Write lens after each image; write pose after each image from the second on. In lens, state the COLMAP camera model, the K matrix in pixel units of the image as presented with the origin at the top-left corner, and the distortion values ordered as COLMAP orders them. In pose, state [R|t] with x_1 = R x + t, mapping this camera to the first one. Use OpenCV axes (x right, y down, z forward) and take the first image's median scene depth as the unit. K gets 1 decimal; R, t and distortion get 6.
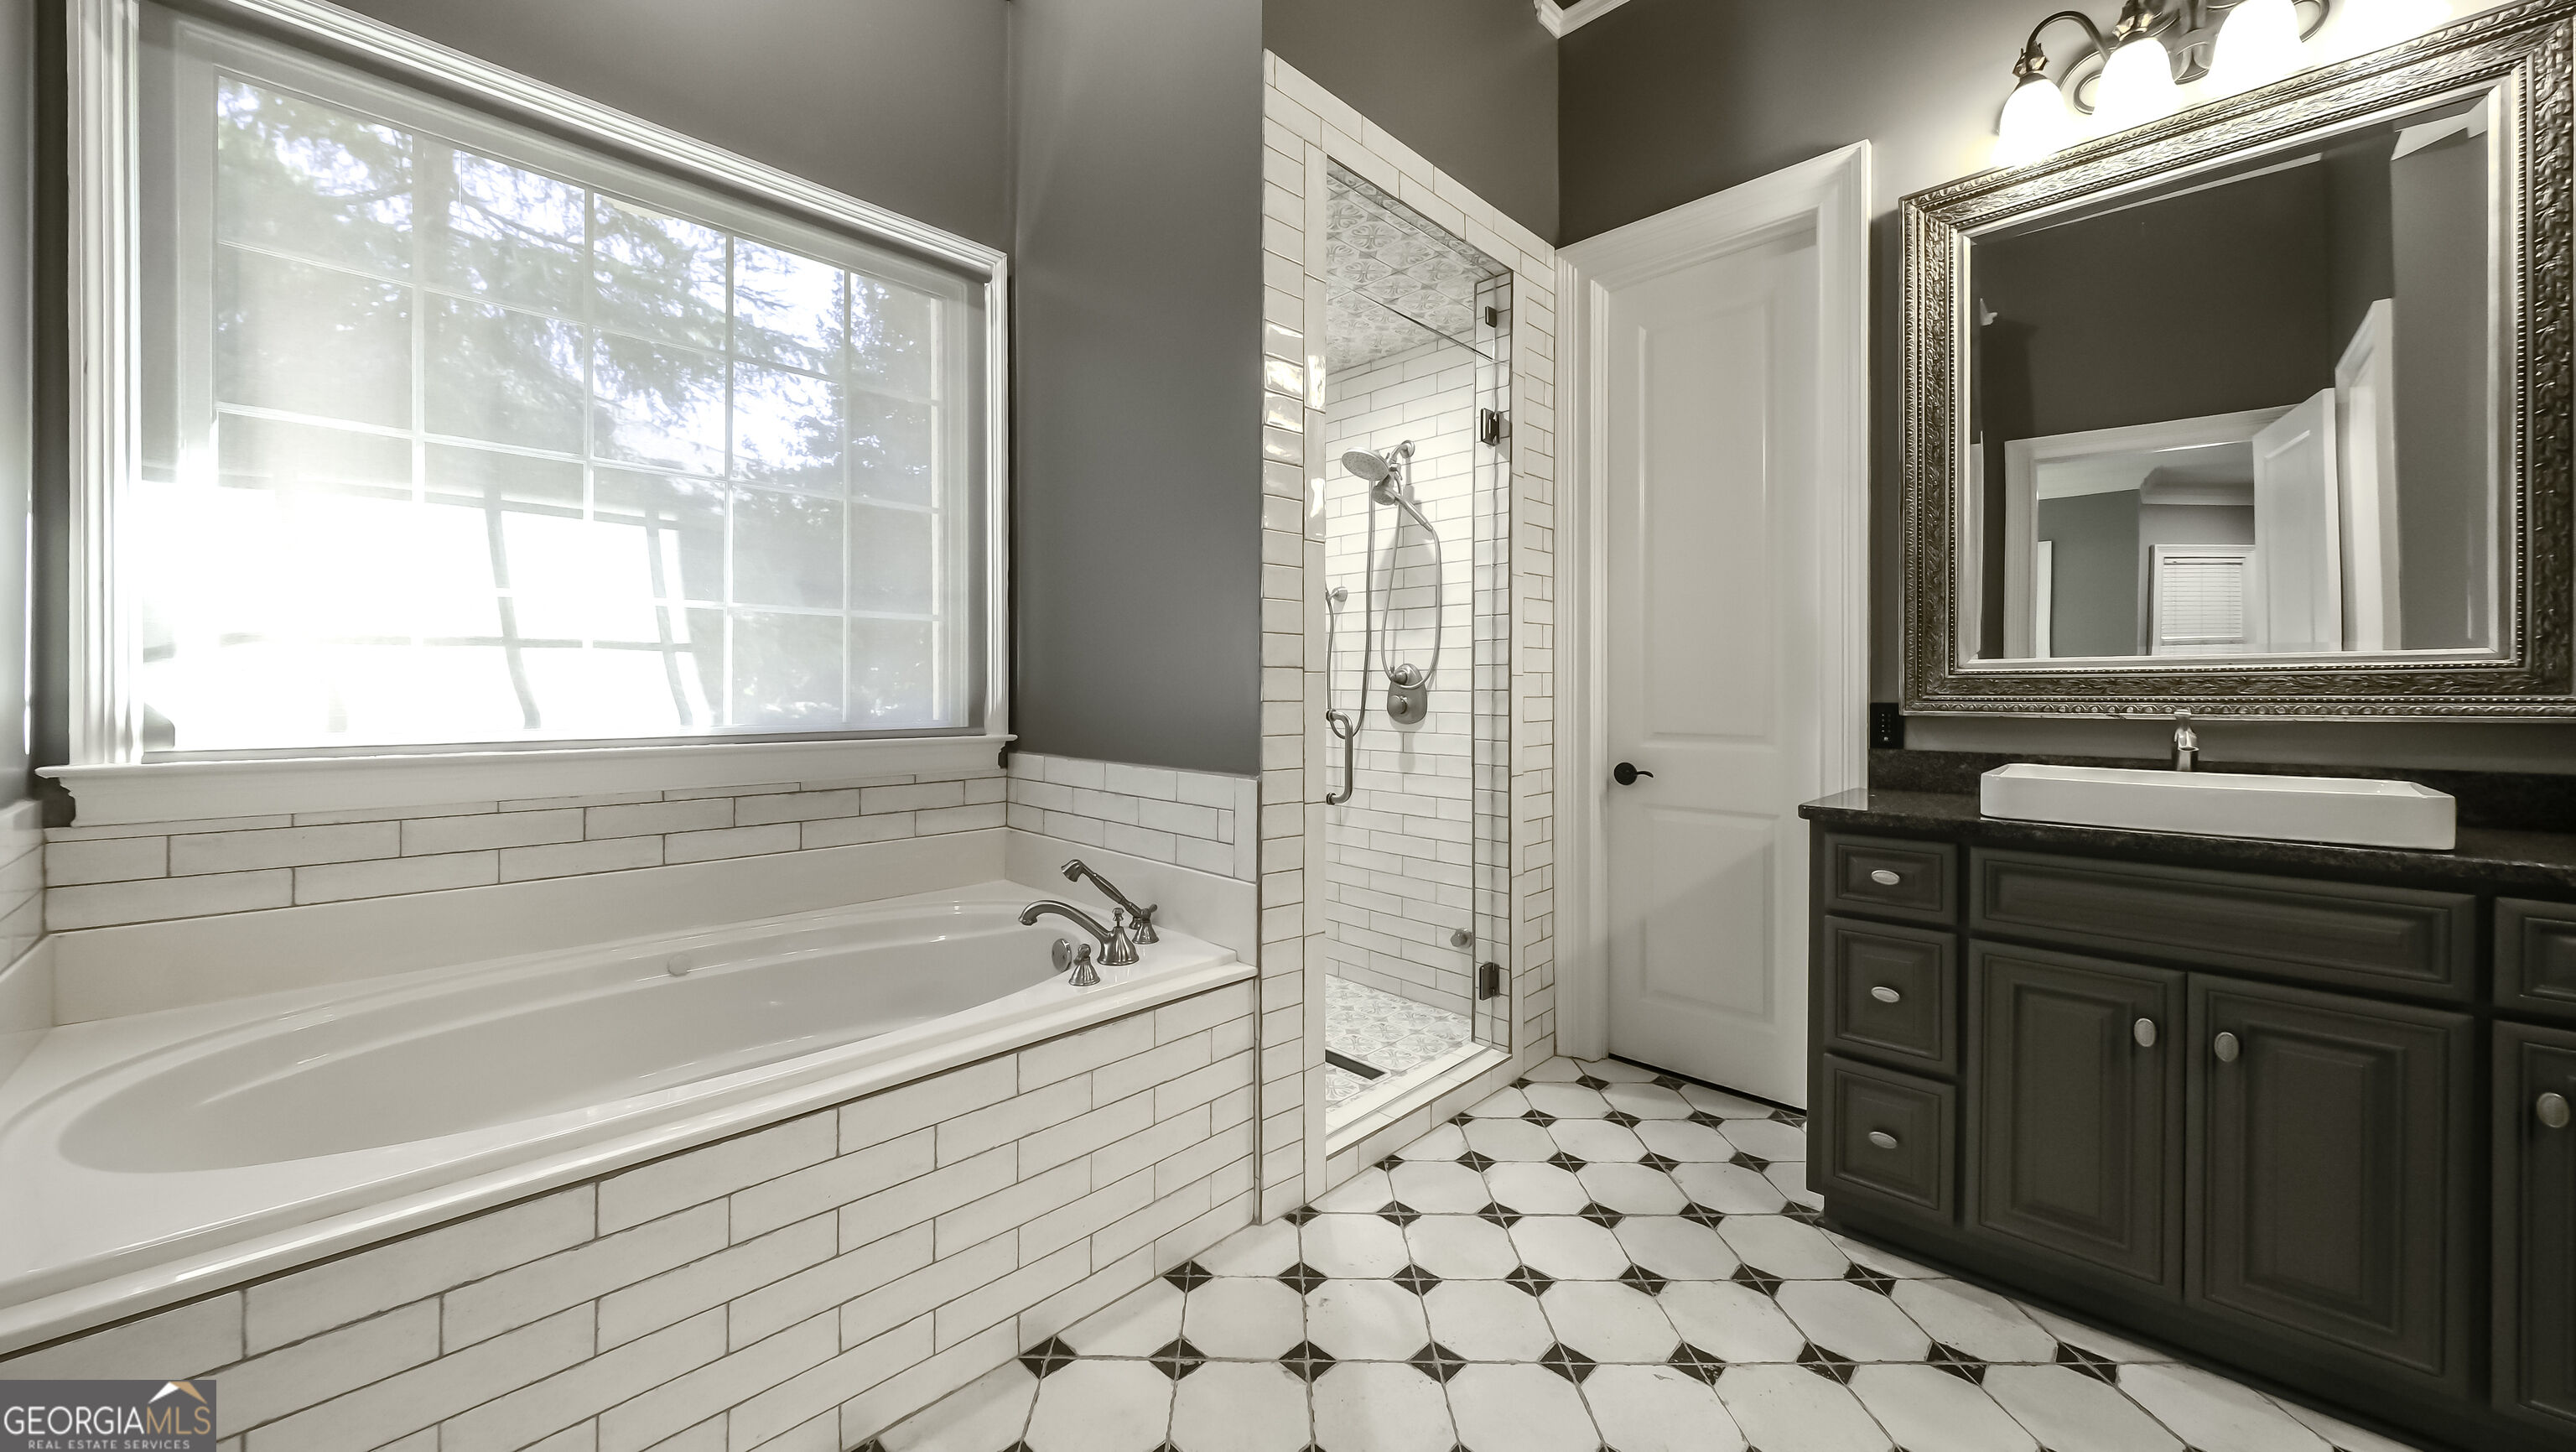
lens RADIAL K [[894.5, 0, 1288.3], [0, 894.5, 716.7], [0, 0, 1]] dist [-0.001468, -0.000019]
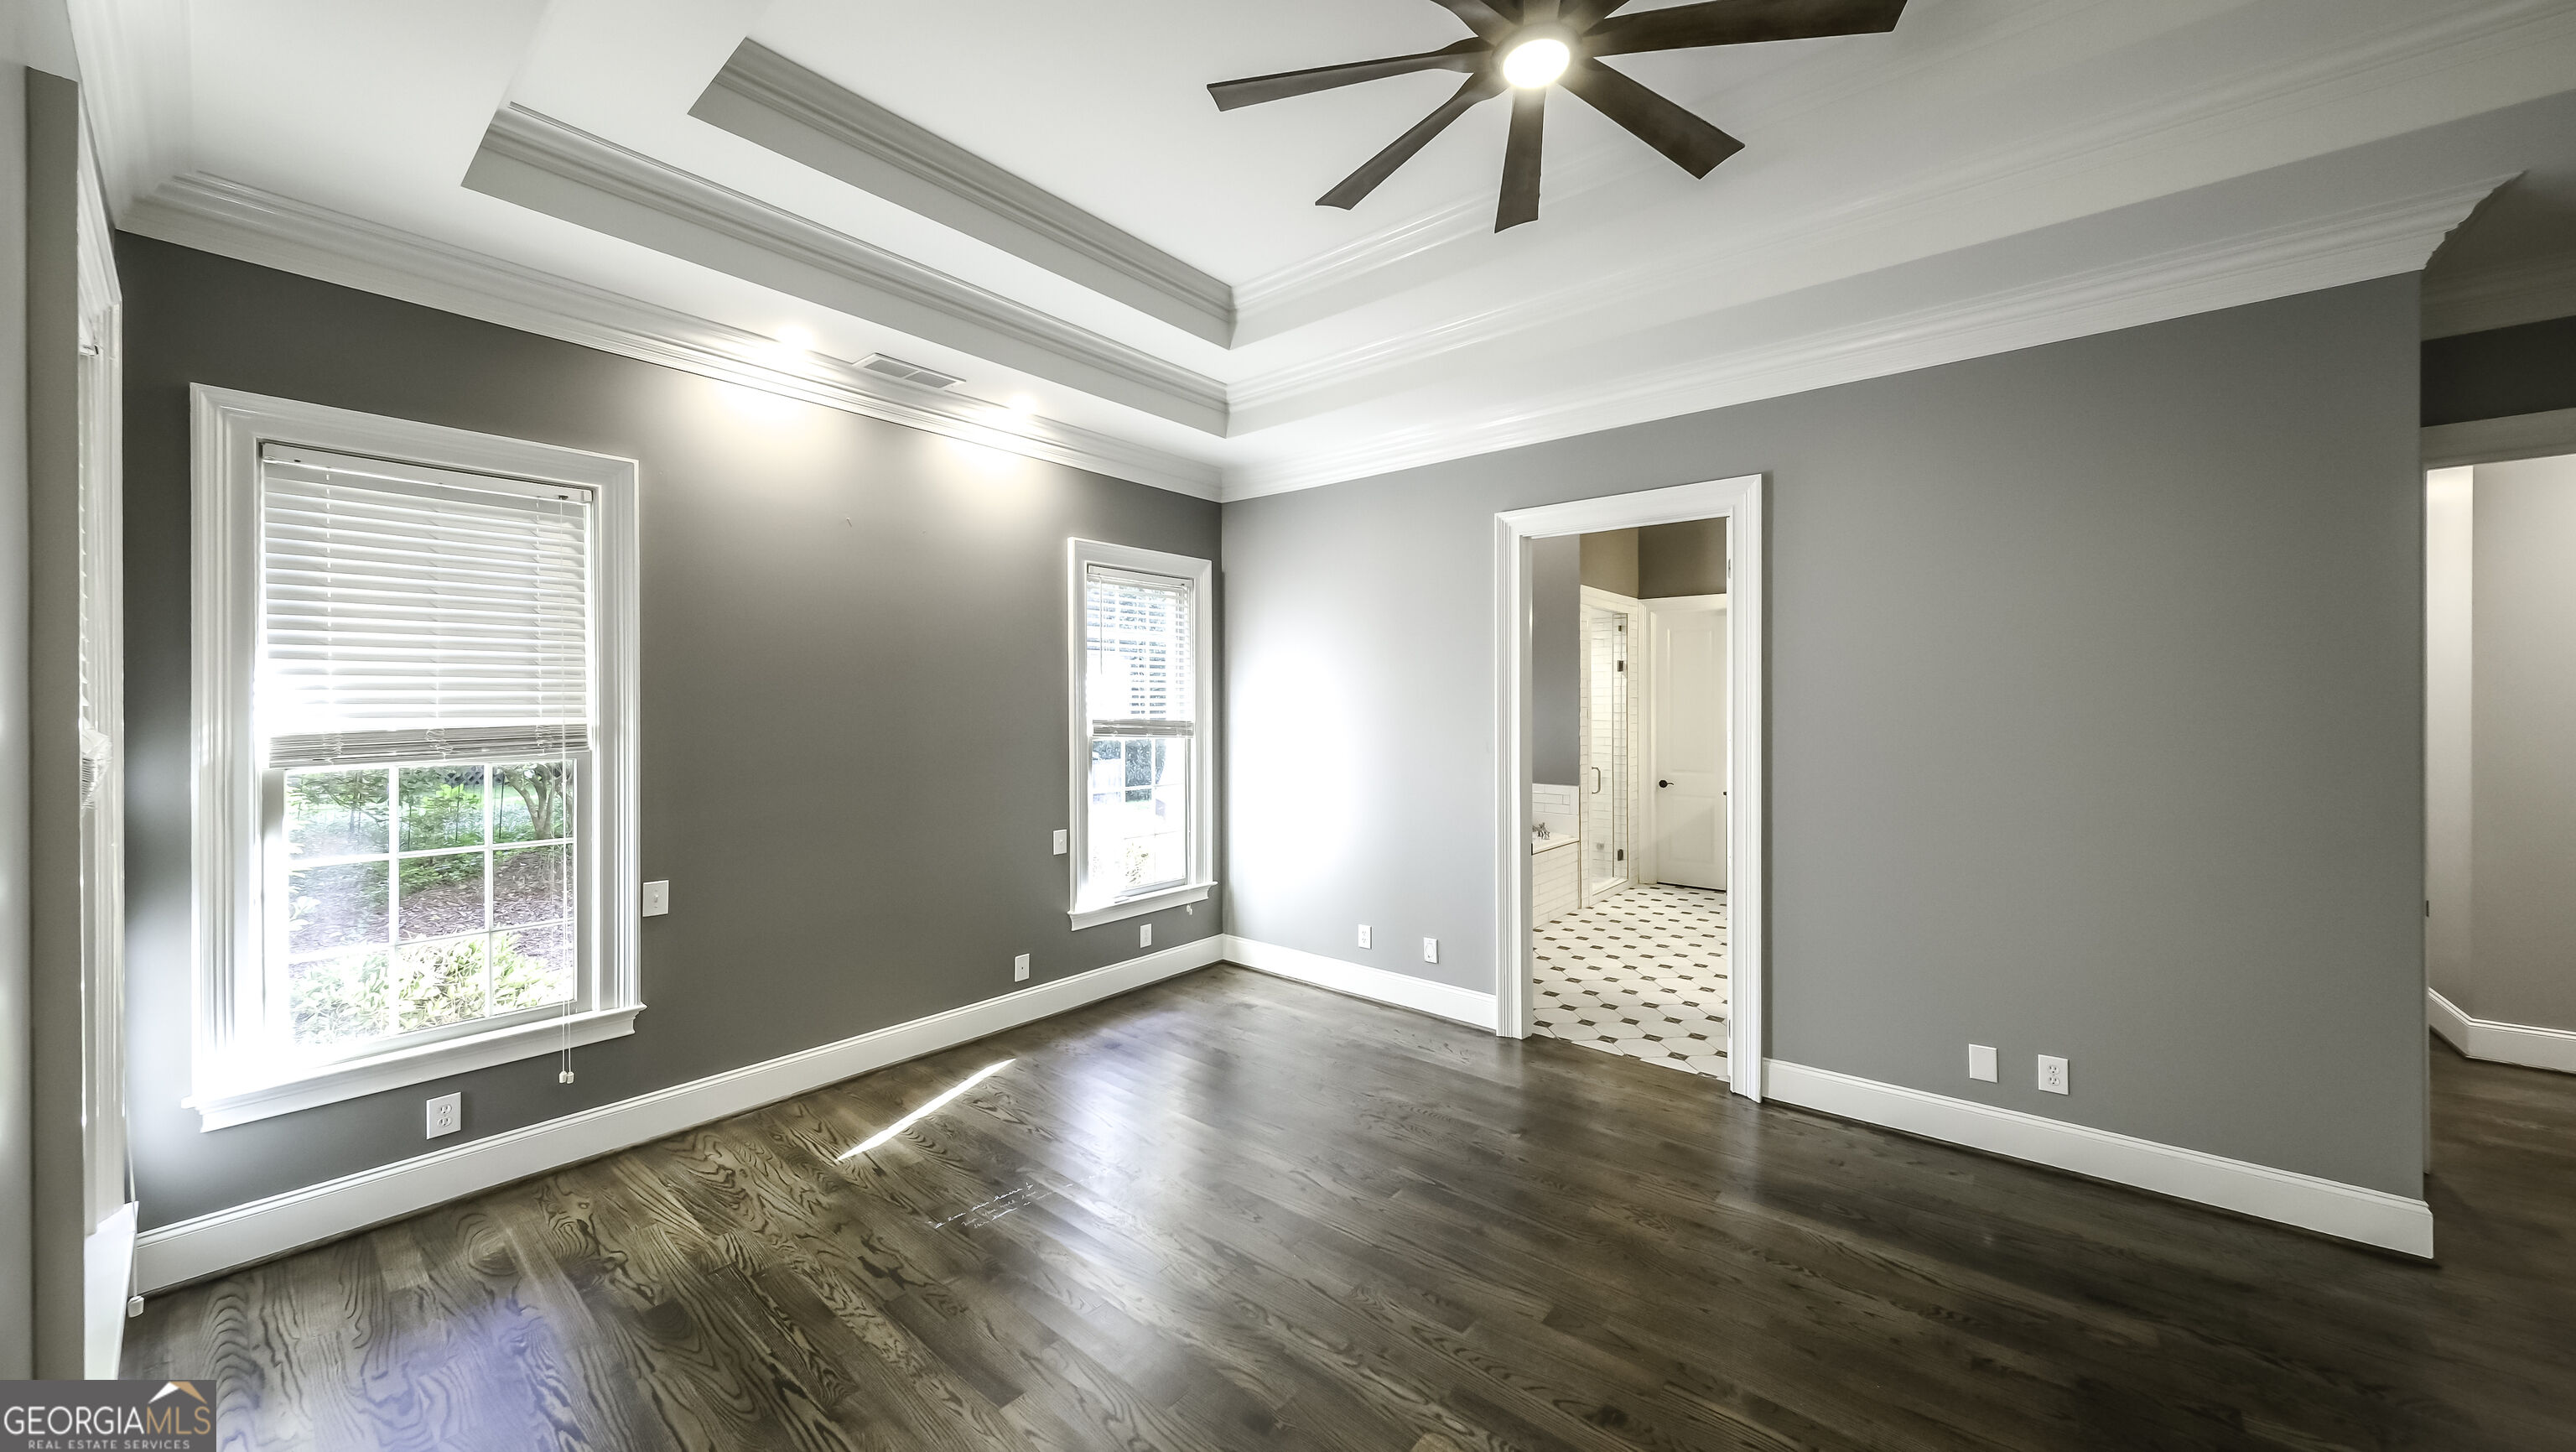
lens RADIAL K [[894.5, 0, 1288.3], [0, 894.5, 716.7], [0, 0, 1]] dist [-0.001468, -0.000019]
pose [[0.997858, -0.007030, 0.065045, -1.041035], [0.007479, 0.999950, -0.006657, -0.142233], [-0.064995, 0.007129, 0.997860, -1.840080]]
